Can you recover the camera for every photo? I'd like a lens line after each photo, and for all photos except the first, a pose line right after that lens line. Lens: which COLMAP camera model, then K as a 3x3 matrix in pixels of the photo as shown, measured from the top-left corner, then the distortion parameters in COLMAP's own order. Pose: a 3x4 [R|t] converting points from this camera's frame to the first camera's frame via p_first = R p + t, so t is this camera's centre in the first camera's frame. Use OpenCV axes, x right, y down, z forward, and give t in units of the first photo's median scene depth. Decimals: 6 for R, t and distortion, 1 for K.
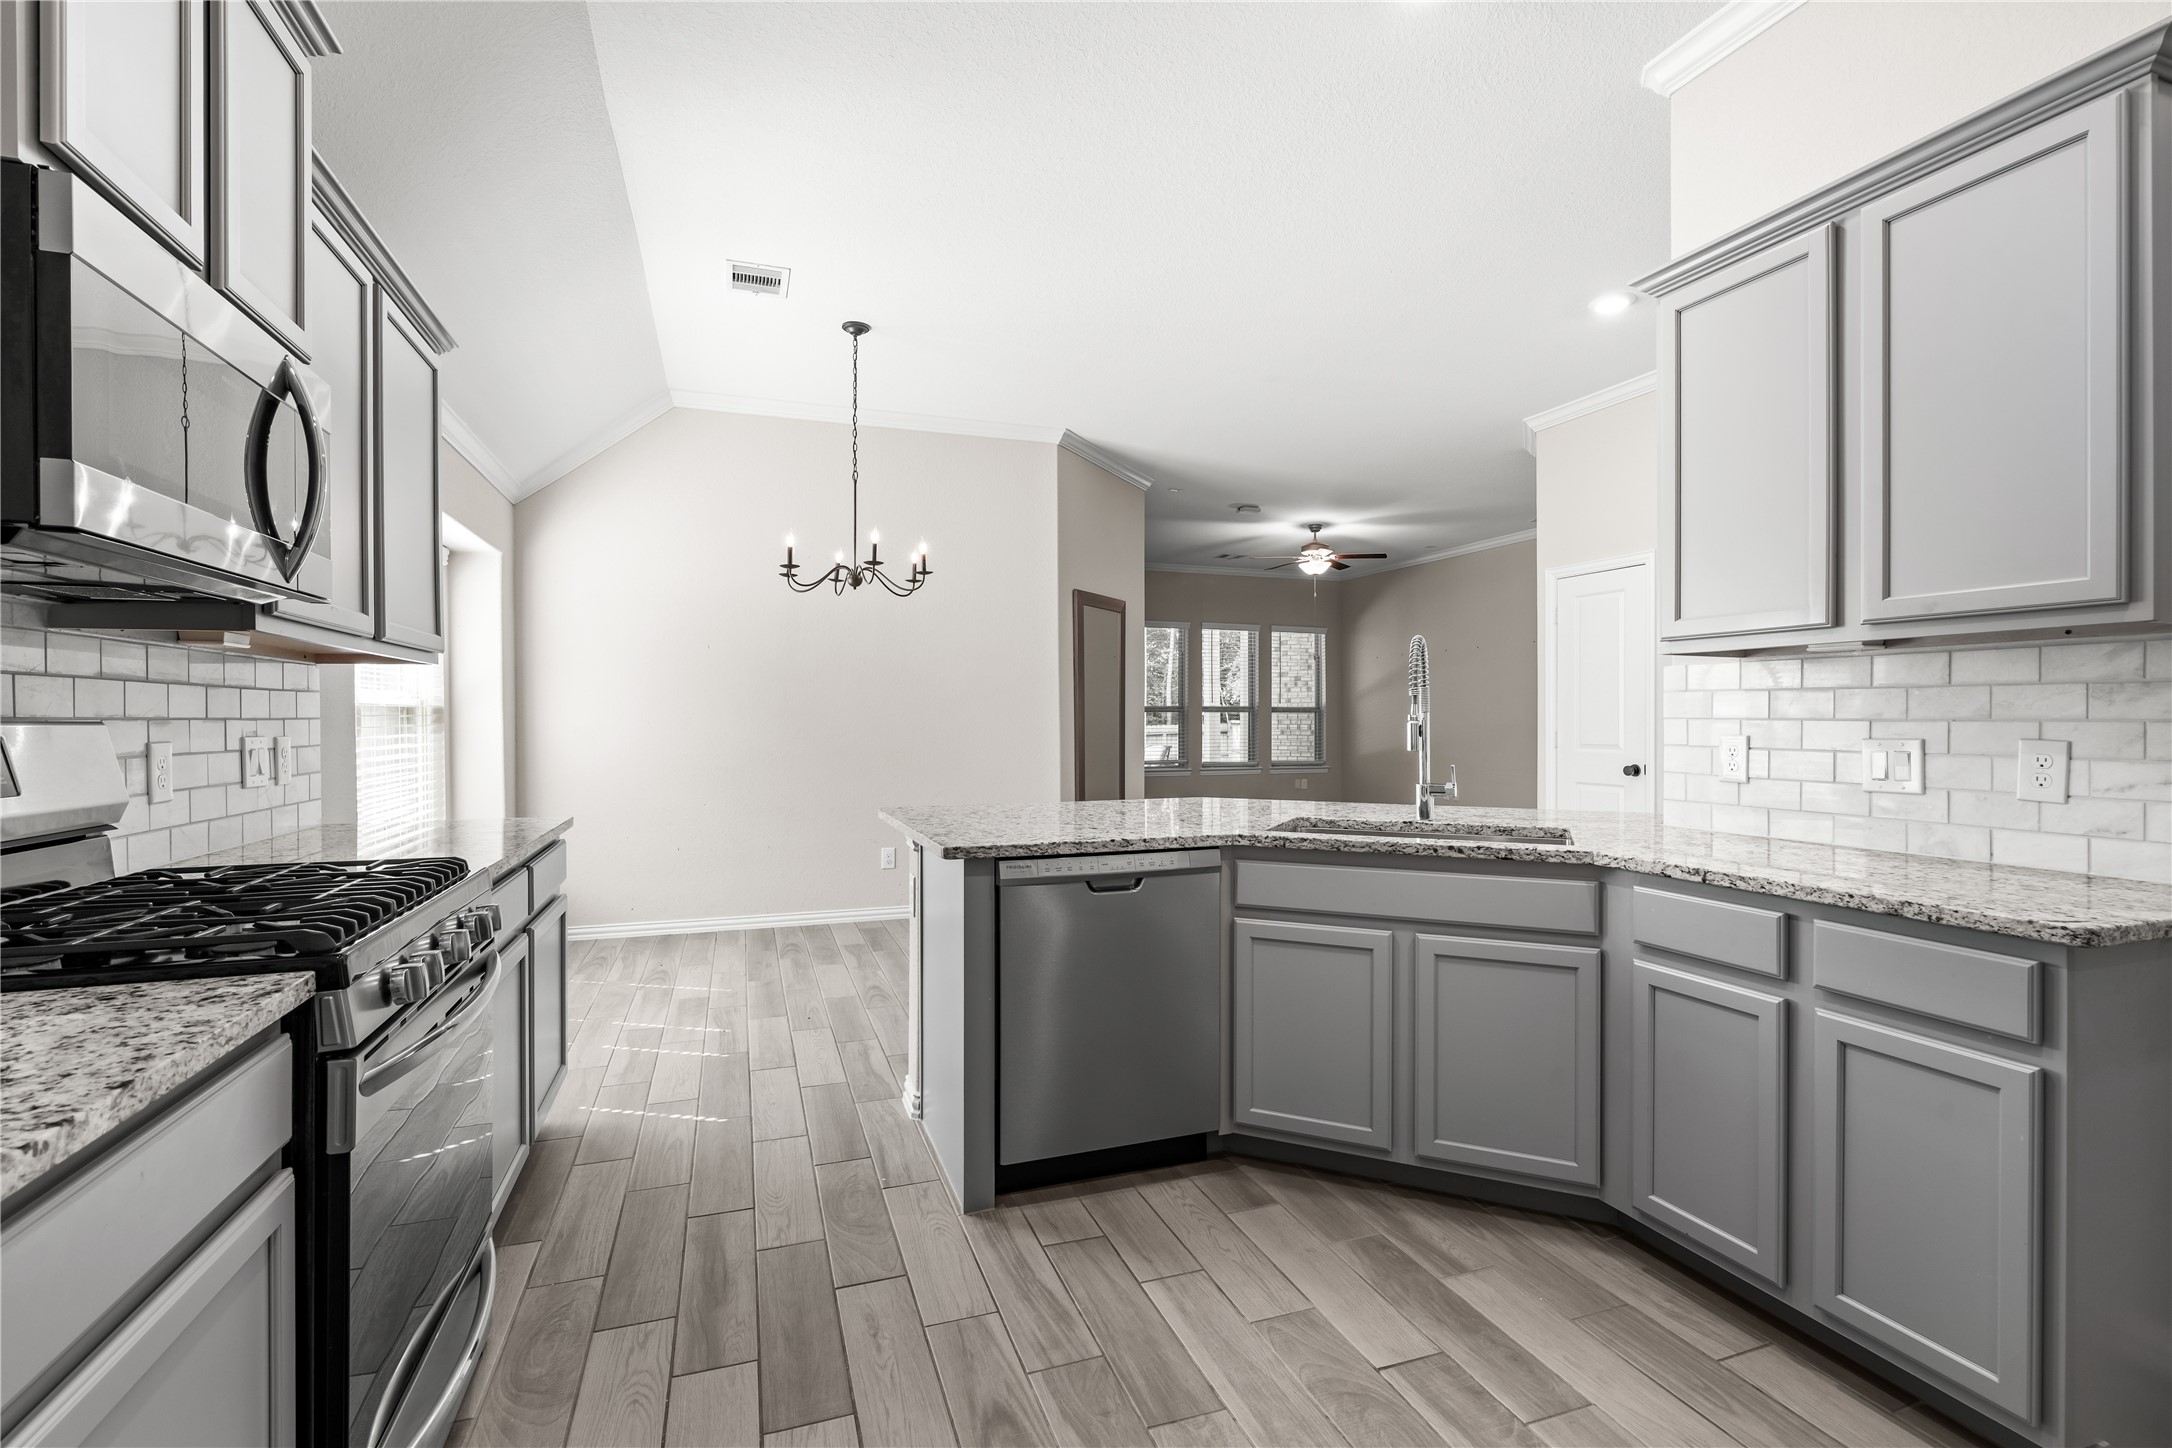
lens RADIAL K [[976.7, 0, 1086.0], [0, 976.7, 724.0], [0, 0, 1]] dist [-0.004000, 0.000552]
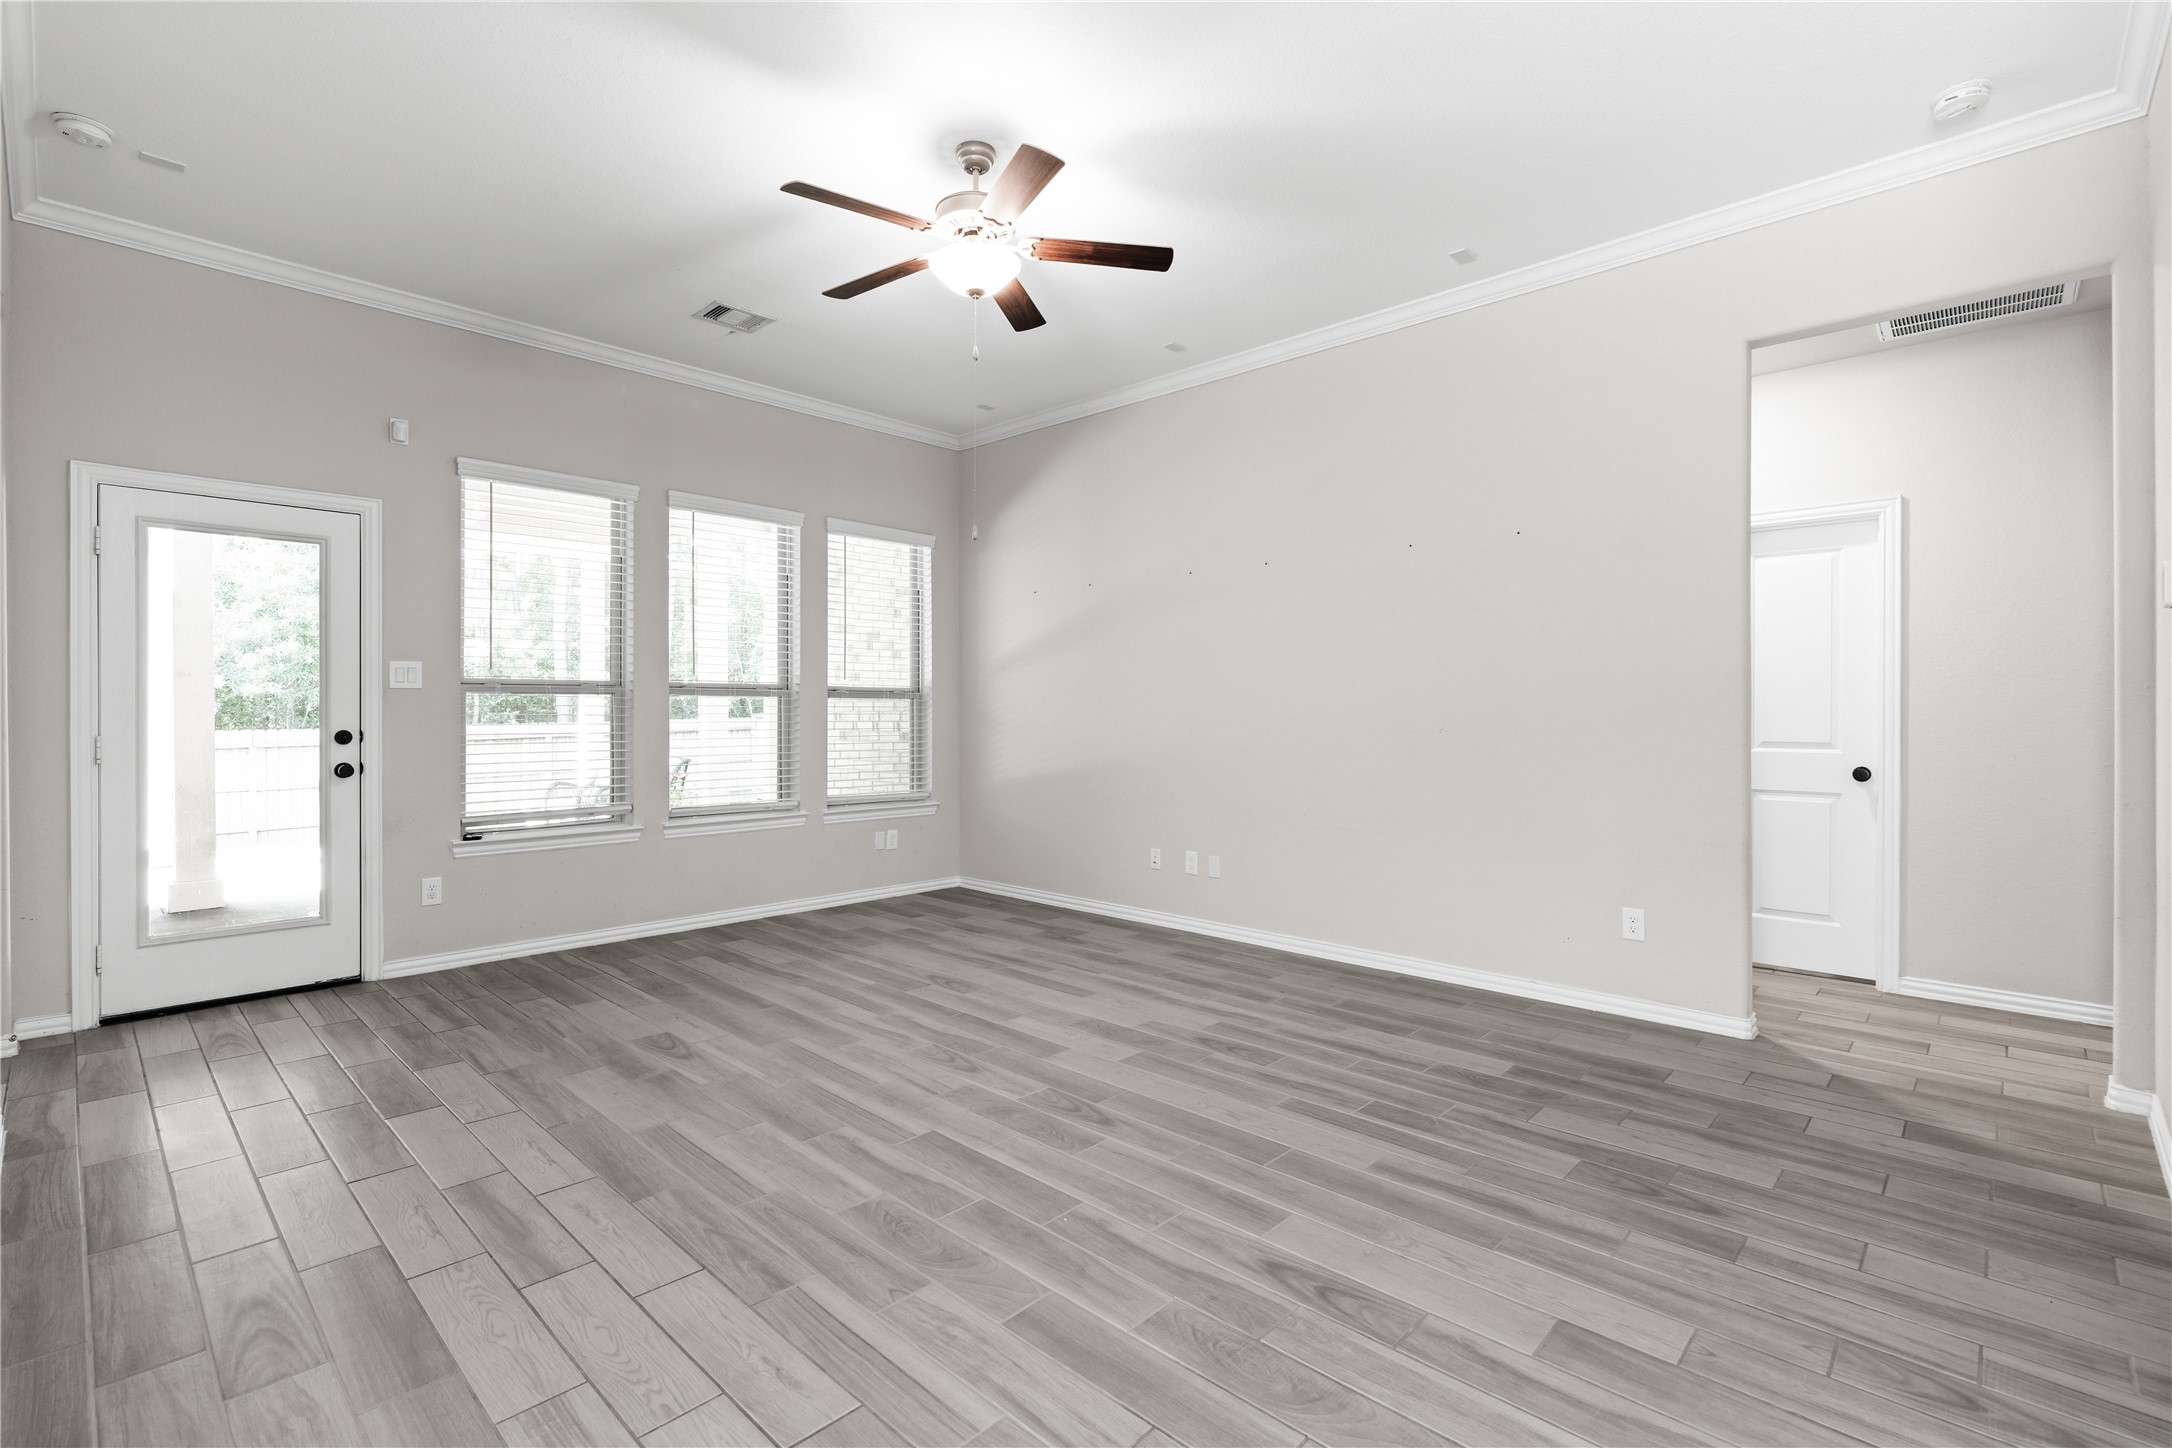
lens RADIAL K [[981.0, 0, 1092.0], [0, 981.0, 709.6], [0, 0, 1]] dist [-0.002671, 0.000328]
pose [[0.891359, 0.001814, 0.453295, 0.437099], [0.001861, 0.999969, -0.007661, -0.008784], [-0.453294, 0.007672, 0.891328, 2.558958]]
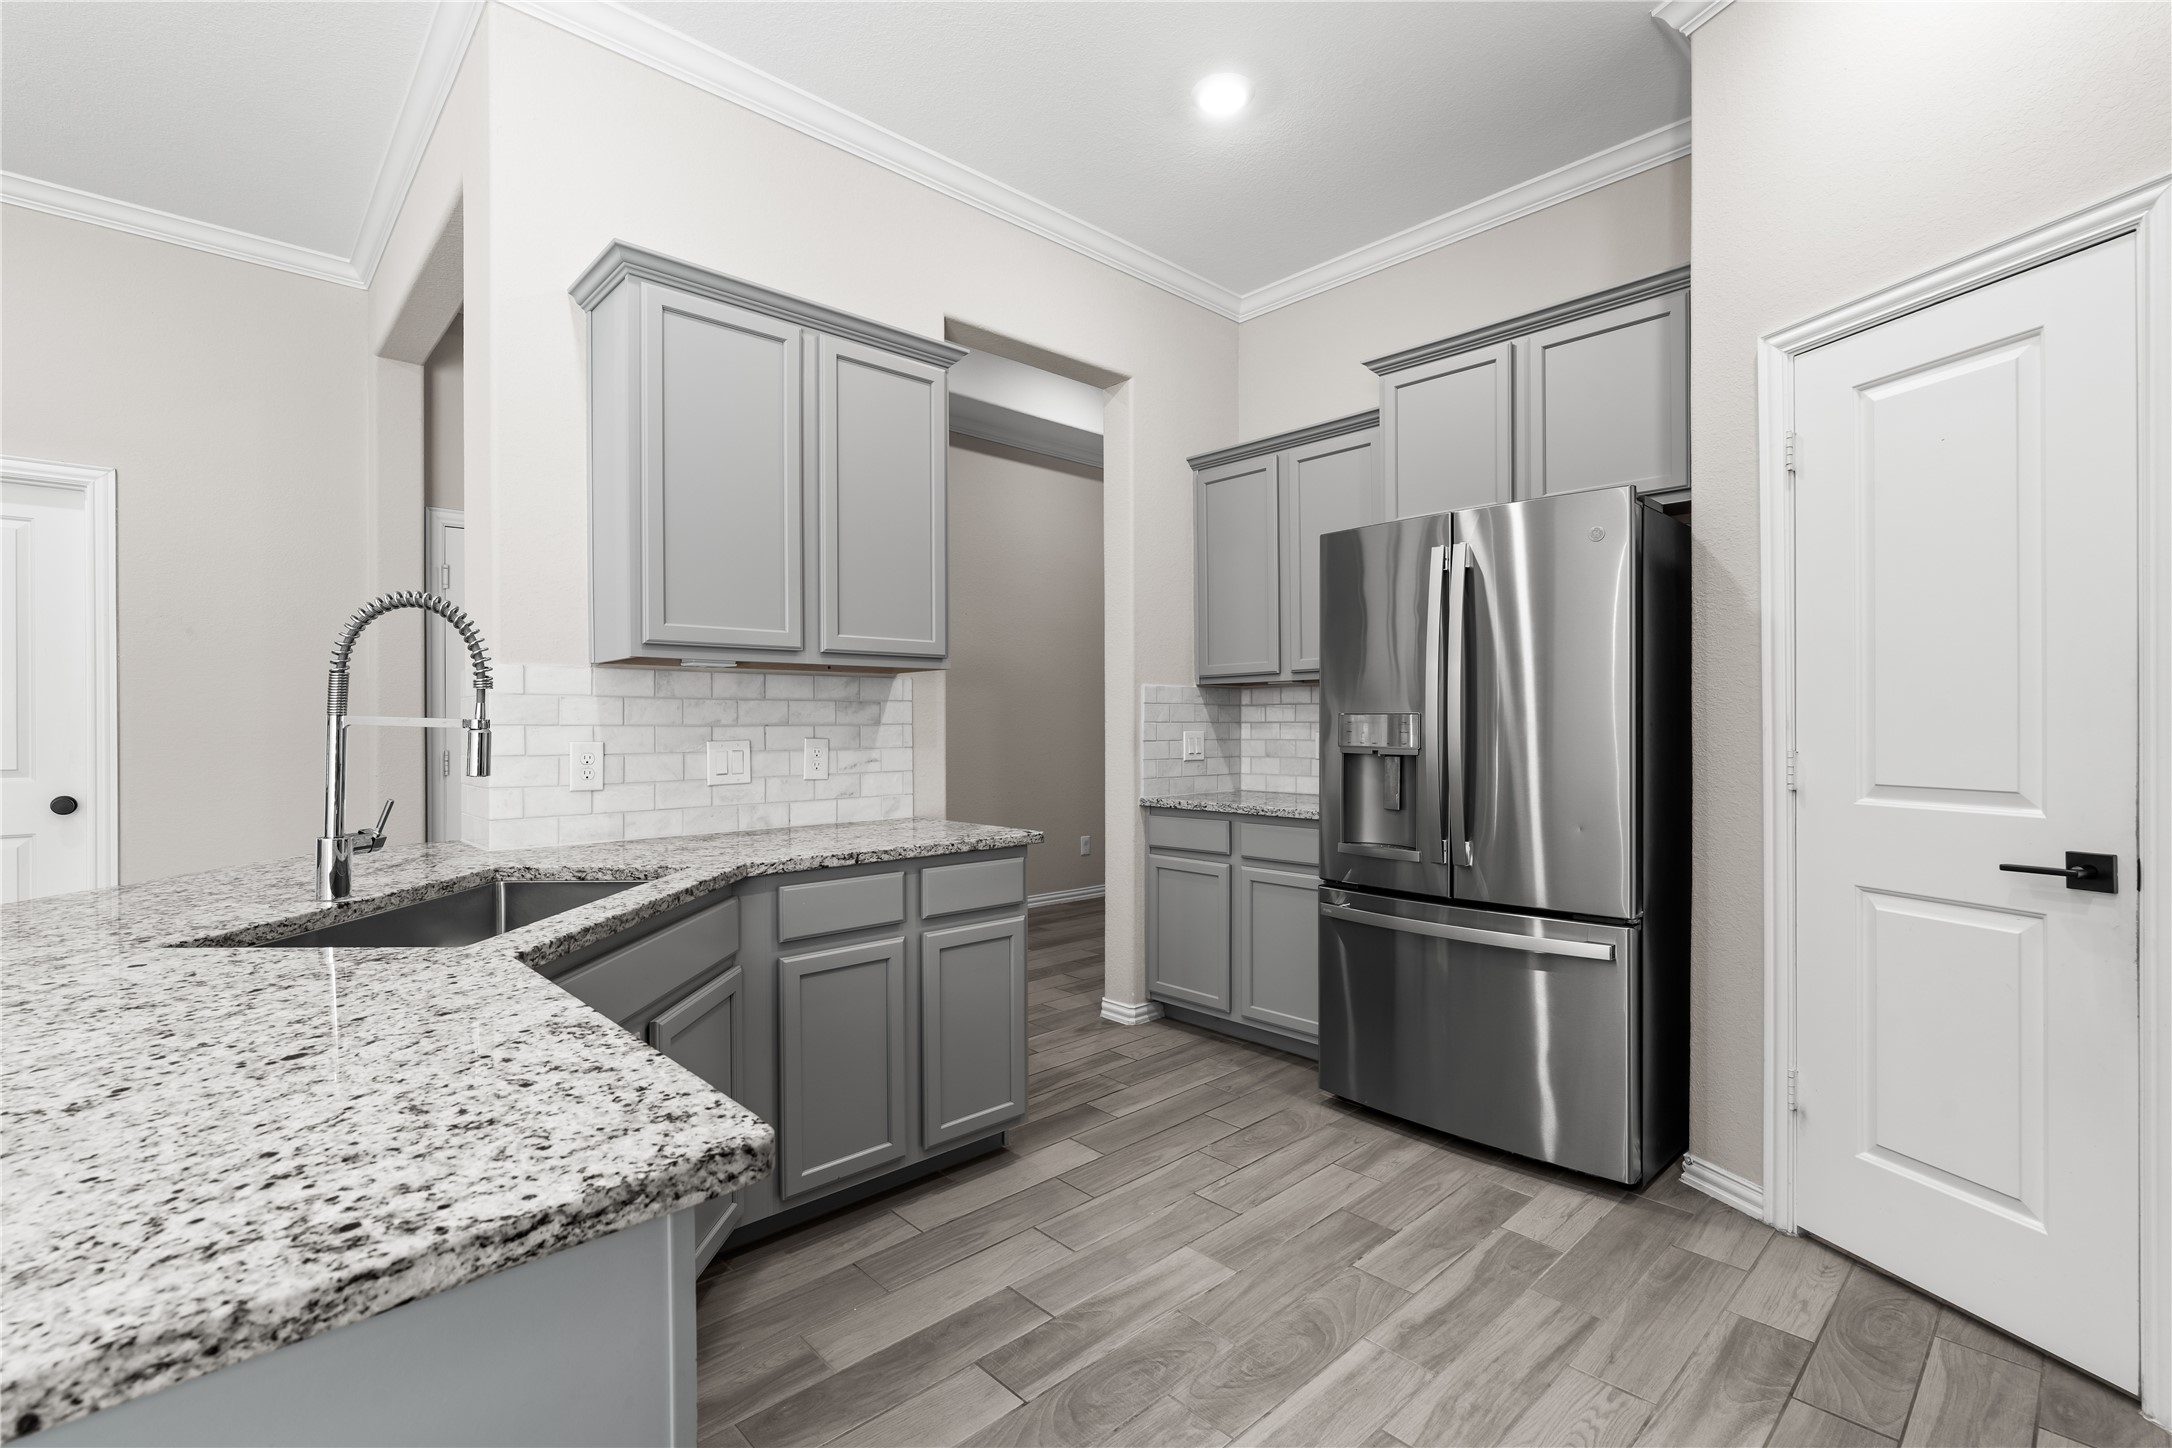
lens RADIAL K [[976.7, 0, 1086.0], [0, 976.7, 724.0], [0, 0, 1]] dist [-0.004000, 0.000552]
pose [[-0.396199, -0.000357, 0.918164, -0.453908], [0.009558, 0.999944, 0.004513, -0.006695], [-0.918115, 0.010564, -0.396174, 0.989691]]
